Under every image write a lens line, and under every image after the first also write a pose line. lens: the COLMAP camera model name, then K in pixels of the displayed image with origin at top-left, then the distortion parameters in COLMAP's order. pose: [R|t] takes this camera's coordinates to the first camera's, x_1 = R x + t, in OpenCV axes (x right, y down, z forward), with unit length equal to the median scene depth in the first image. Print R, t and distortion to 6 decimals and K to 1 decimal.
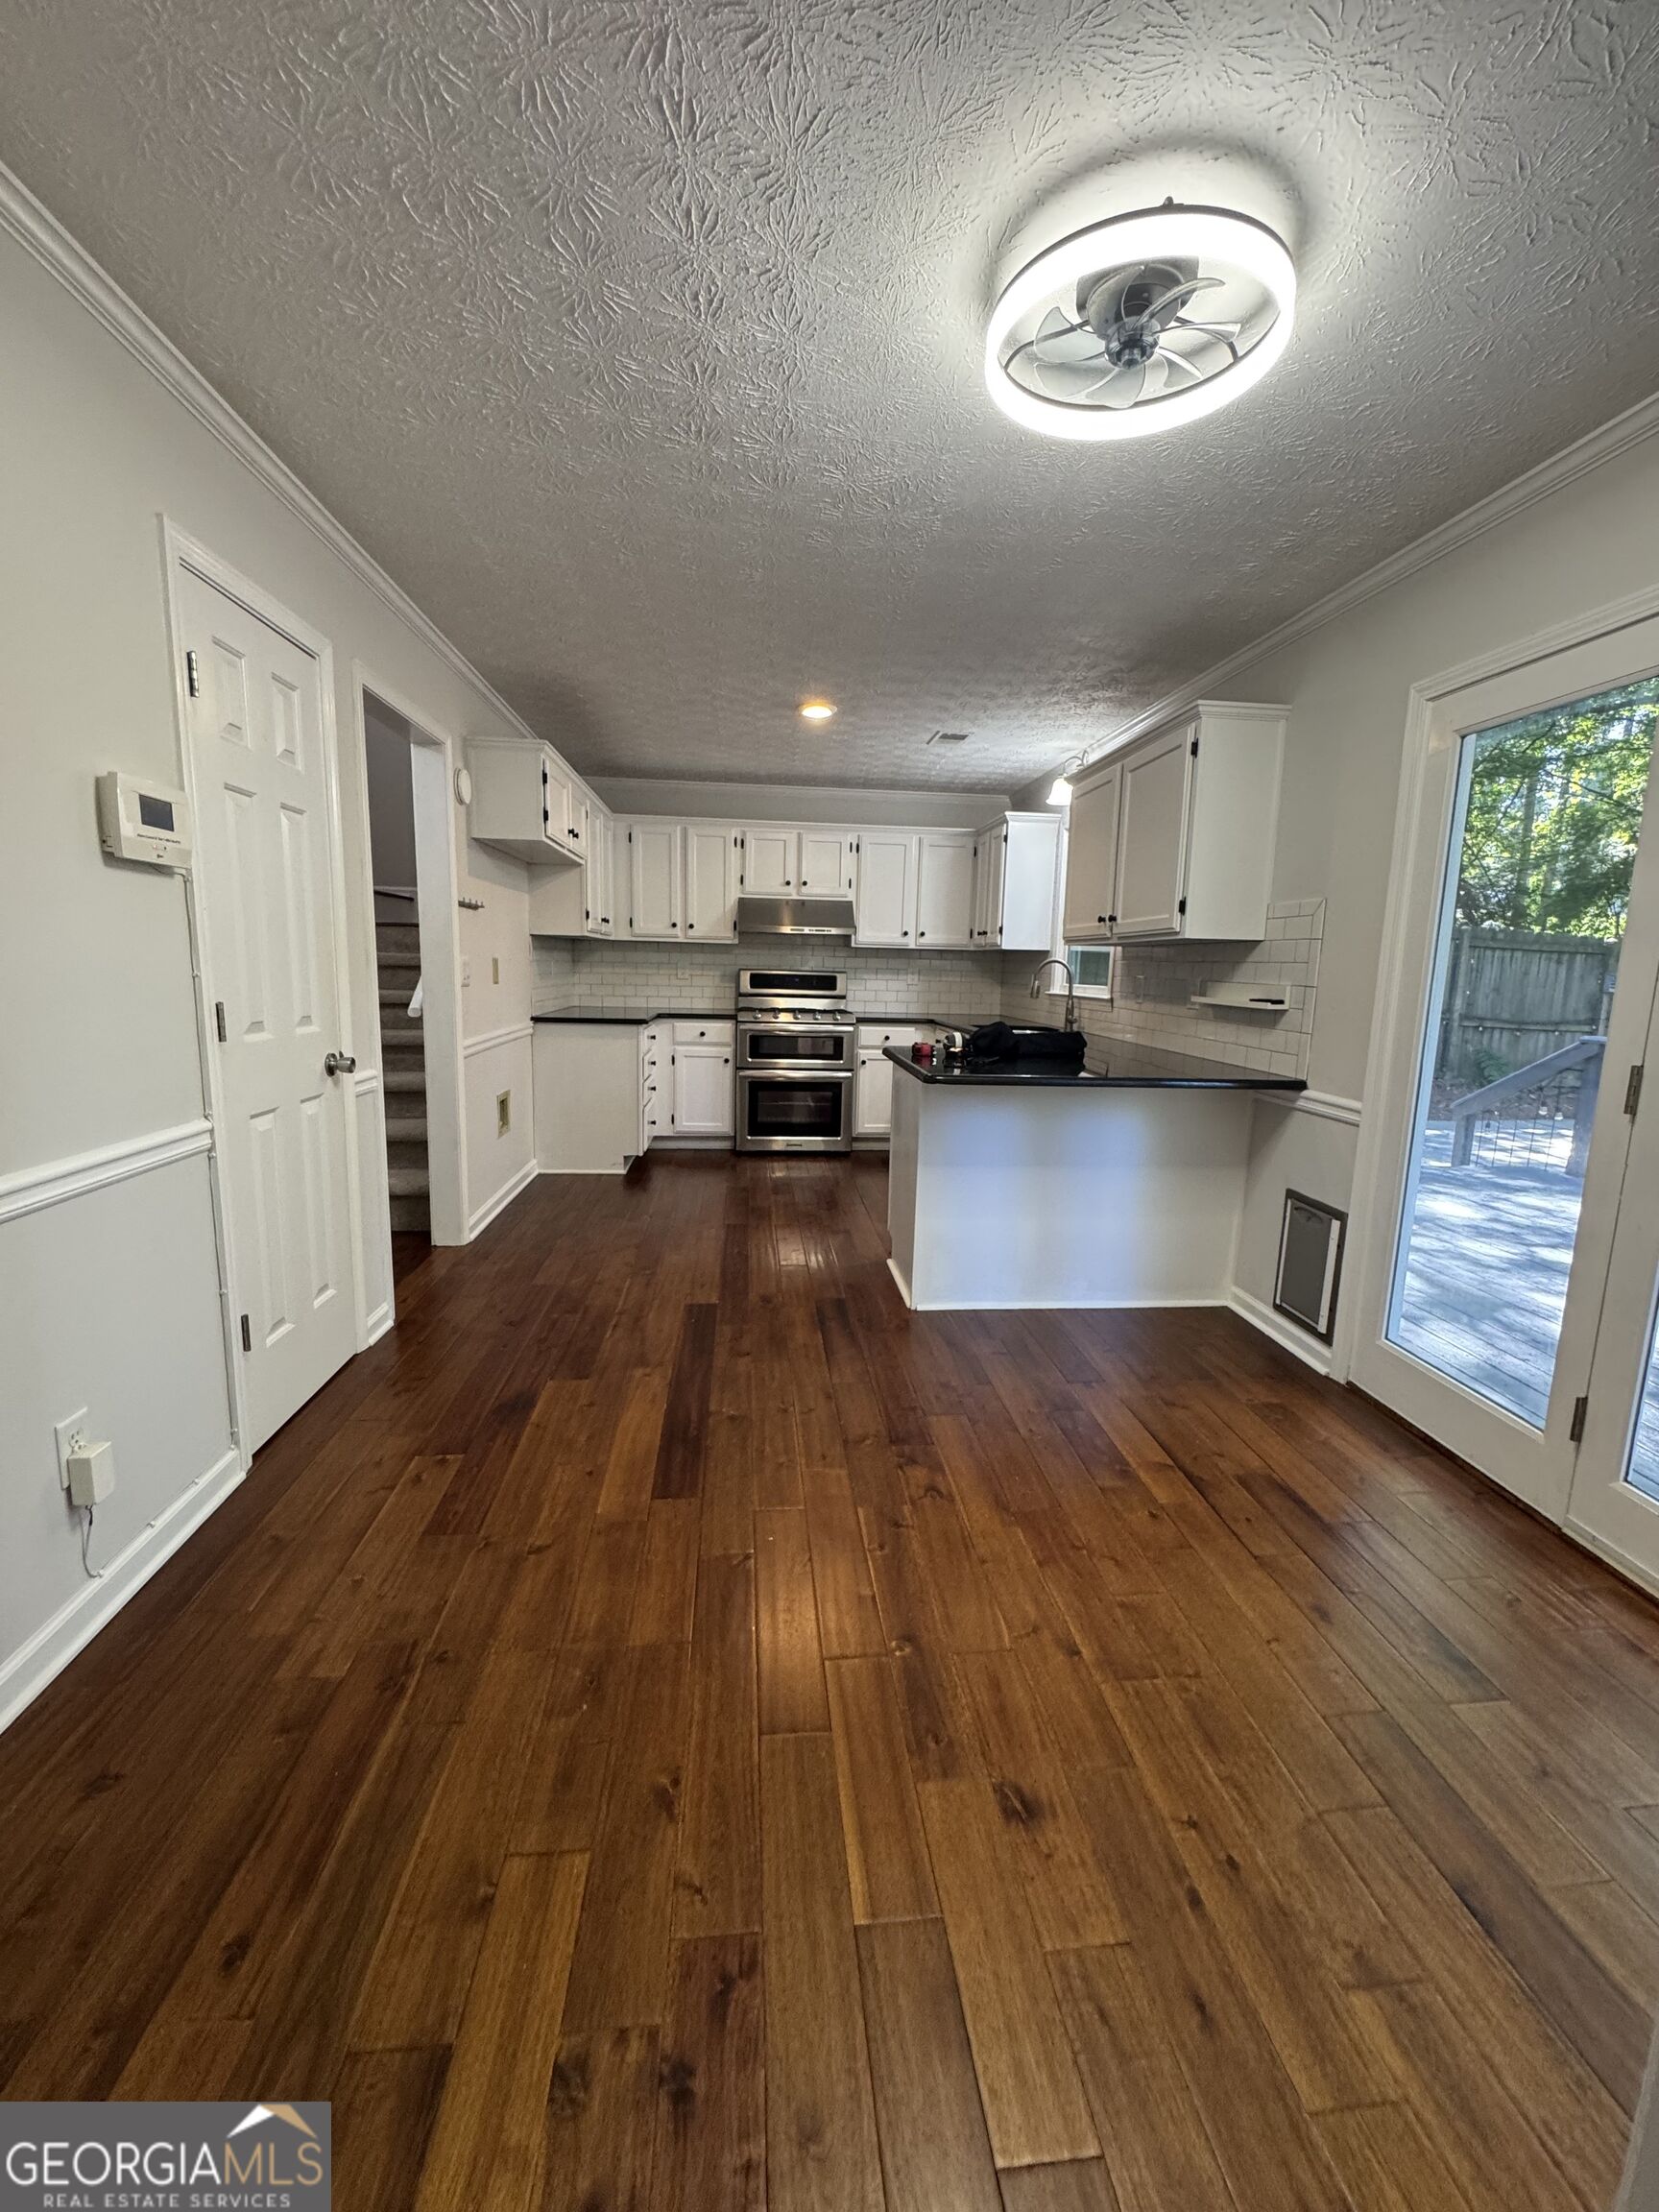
lens RADIAL K [[884.0, 0, 834.2], [0, 884.0, 1106.0], [0, 0, 1]] dist [-0.002704, 0.000066]
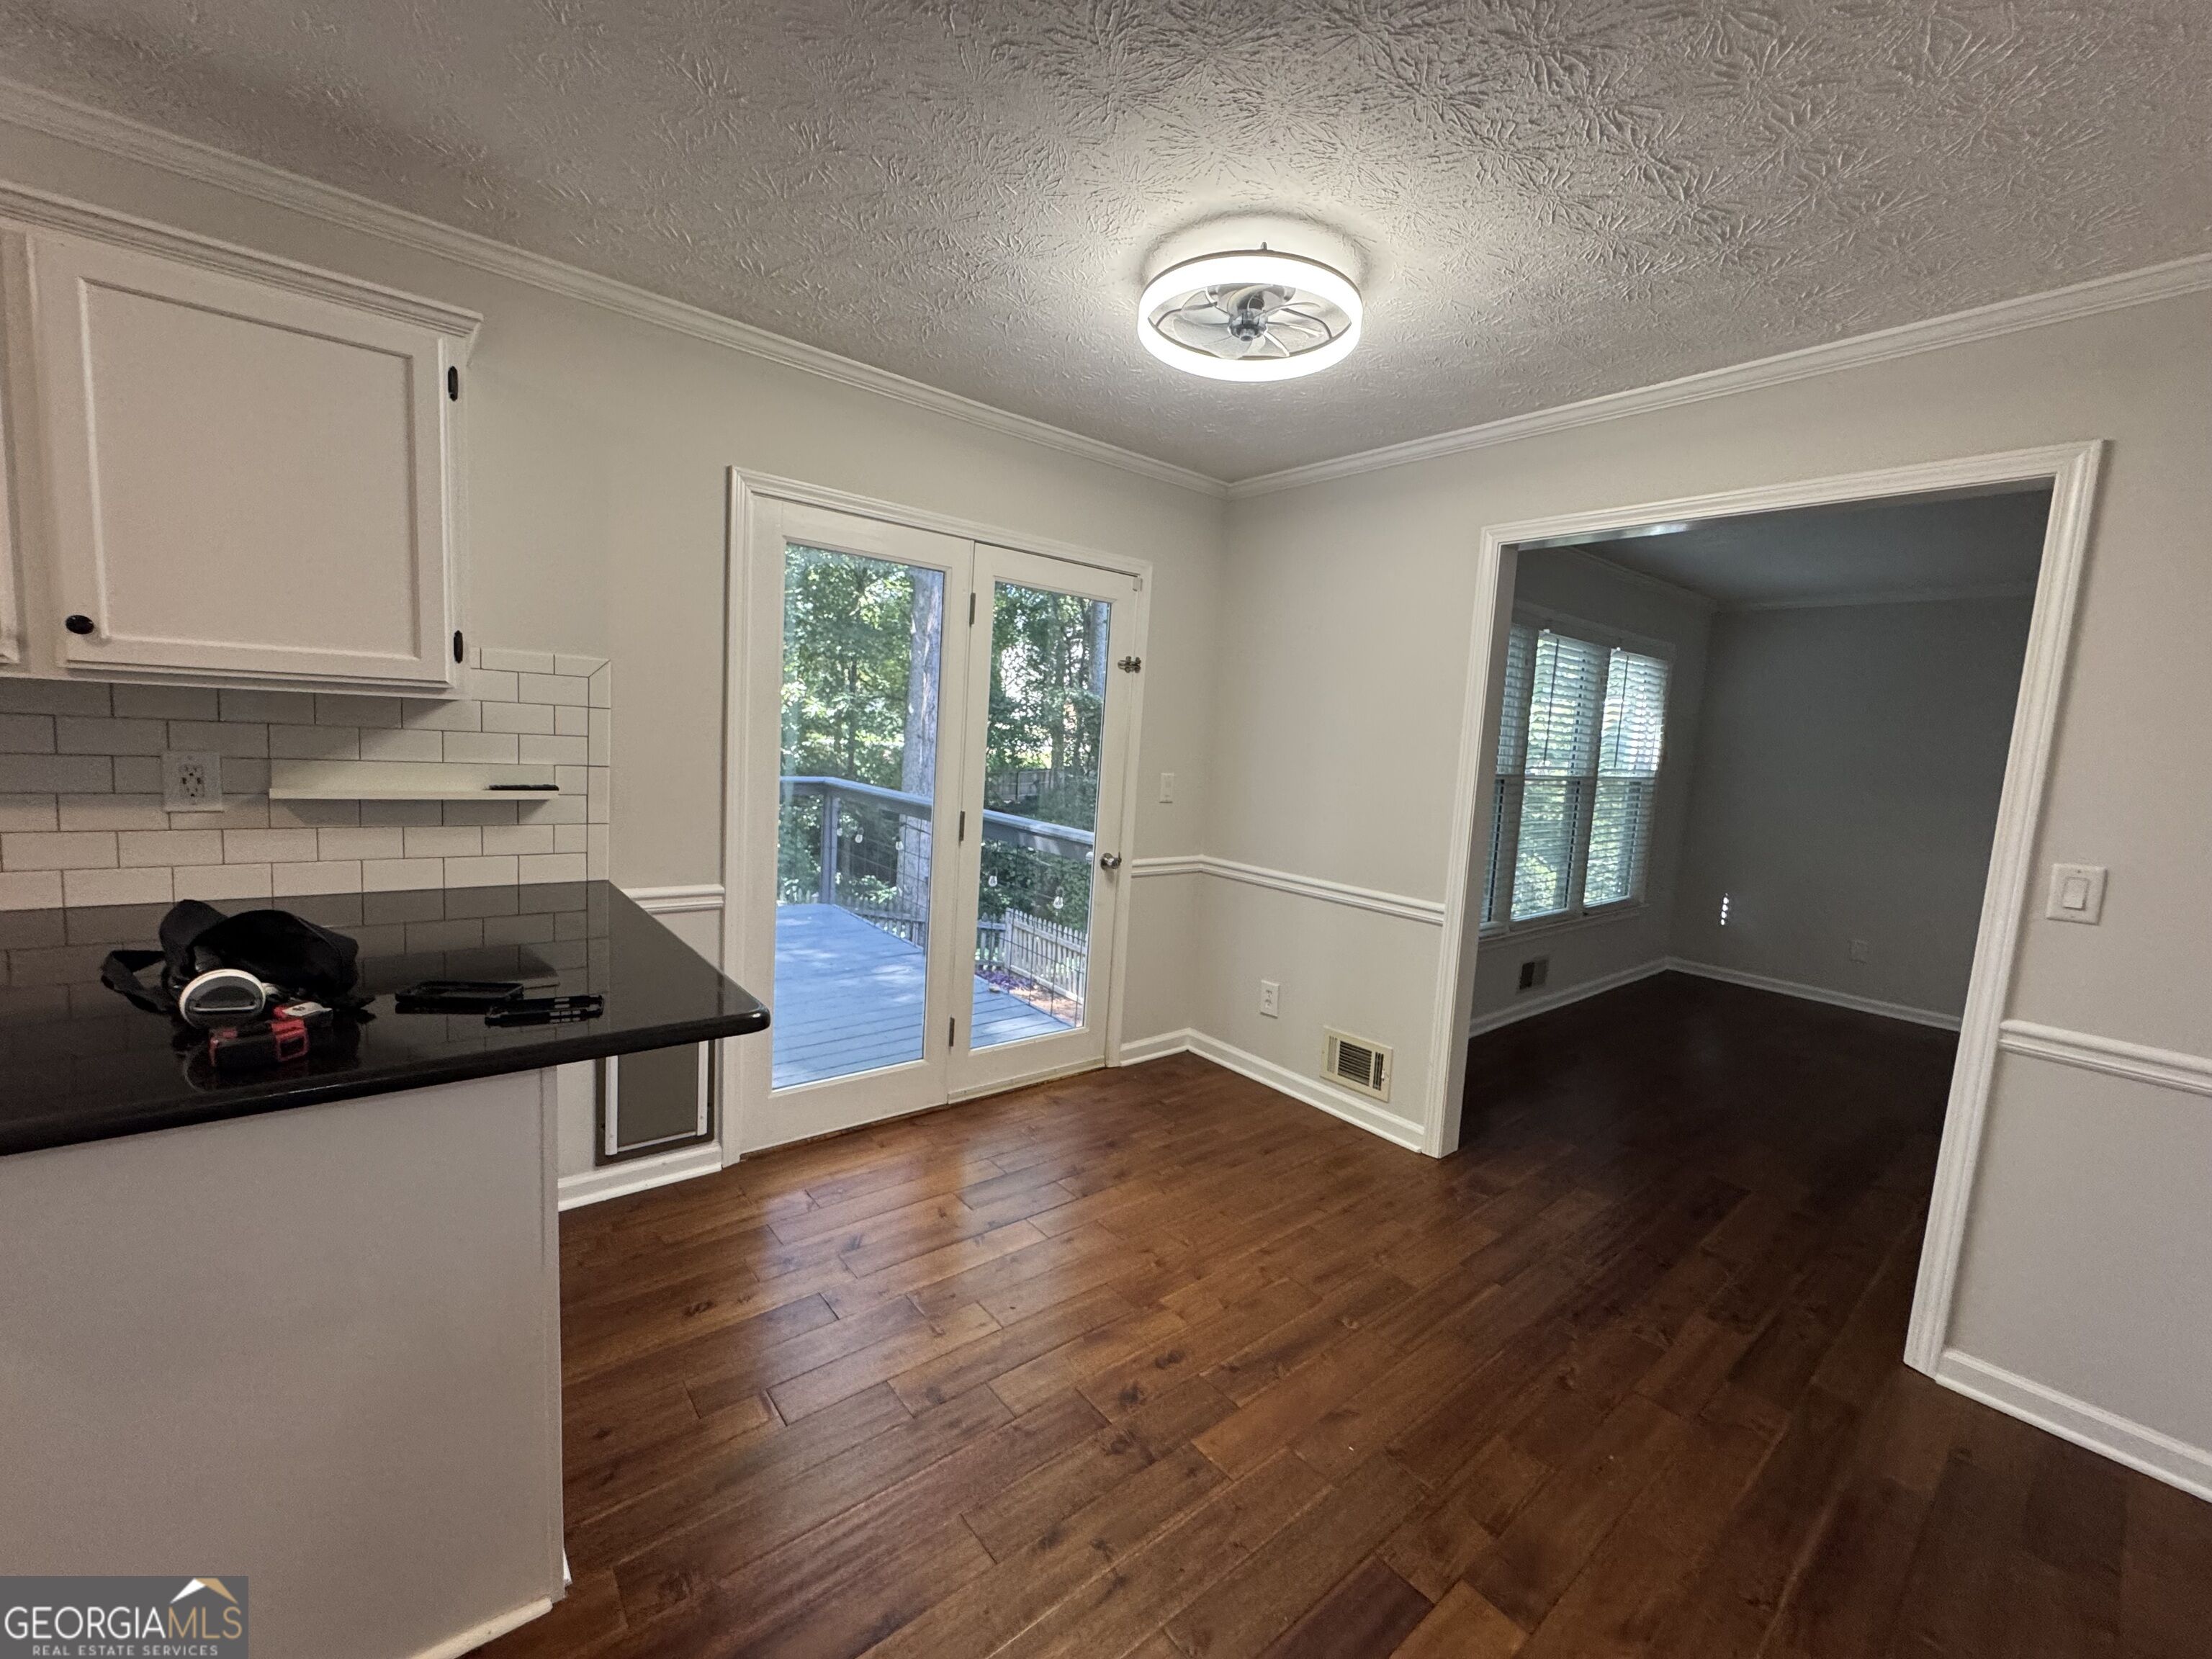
lens RADIAL K [[884.0, 0, 1101.9], [0, 884.0, 824.4], [0, 0, 1]] dist [-0.002704, 0.000066]
pose [[-0.550662, -0.146068, 0.821849, -0.193258], [0.057827, 0.975530, 0.212127, -0.114500], [-0.832723, 0.164336, -0.528741, 0.528862]]
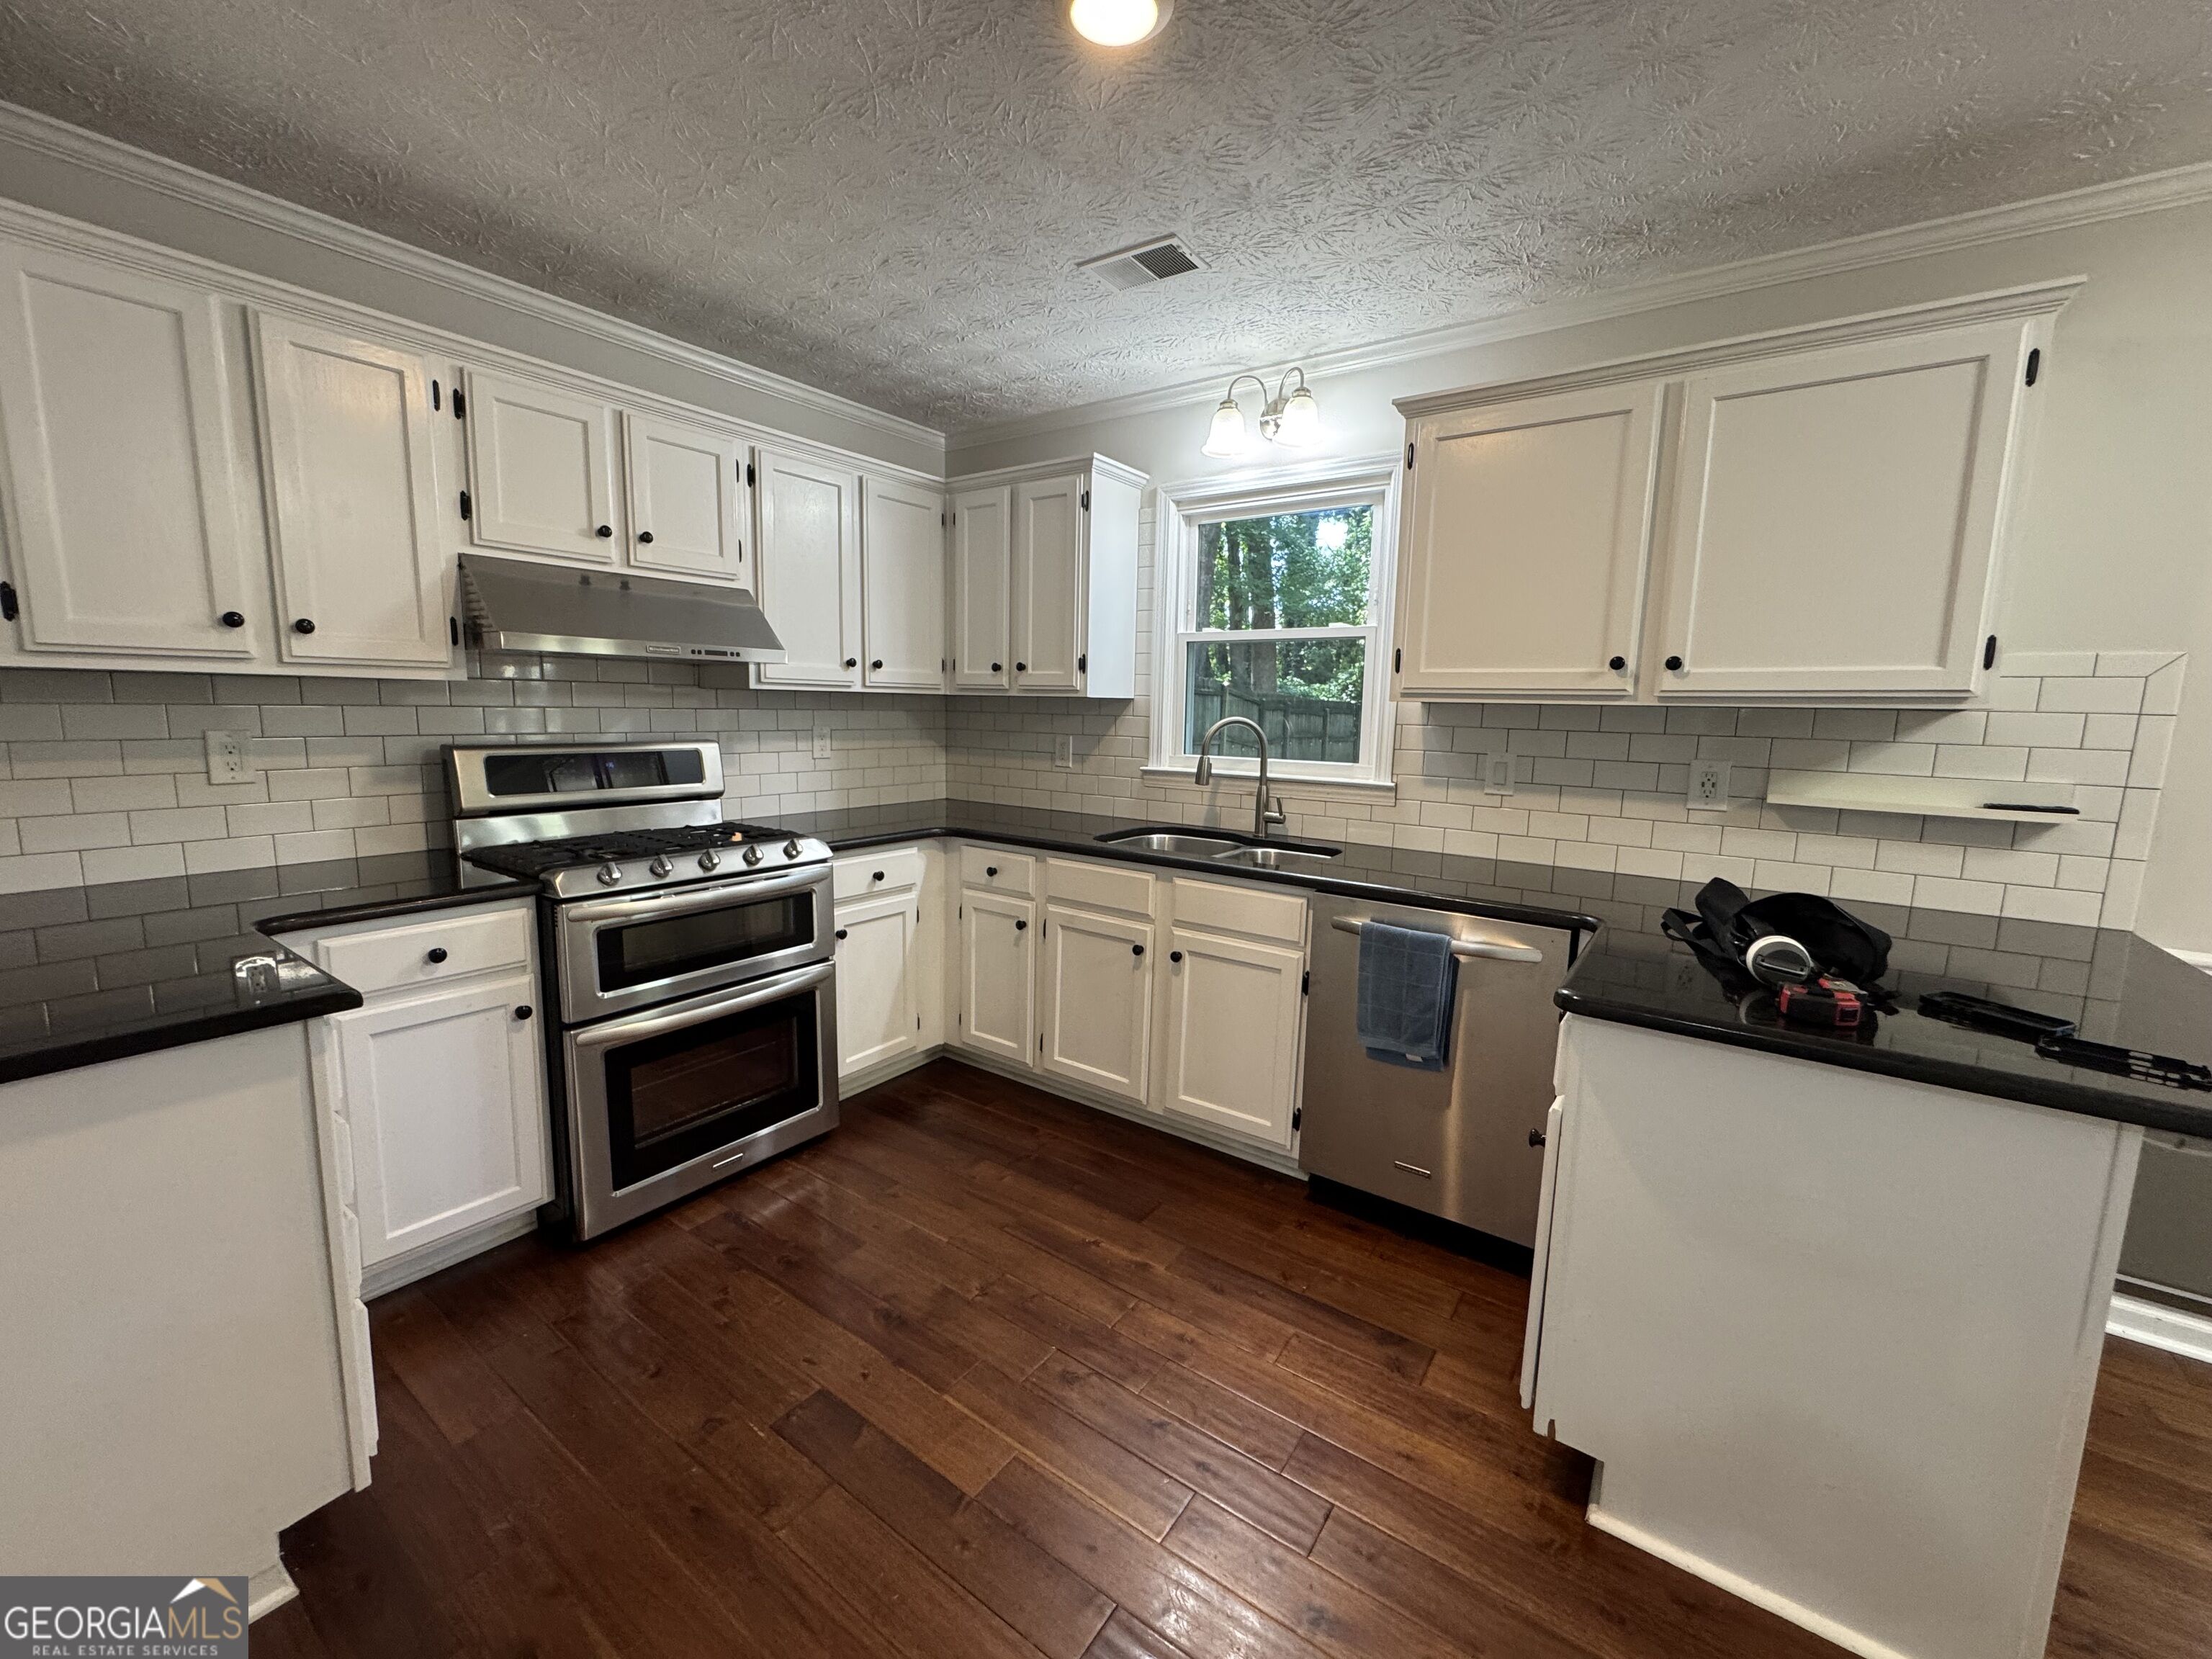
lens RADIAL K [[884.0, 0, 1093.6], [0, 884.0, 824.9], [0, 0, 1]] dist [-0.002704, 0.000066]
pose [[0.654697, -0.114089, 0.747232, -0.222825], [0.115132, 0.992061, 0.050595, -0.115004], [-0.747072, 0.052906, 0.662635, 0.577500]]
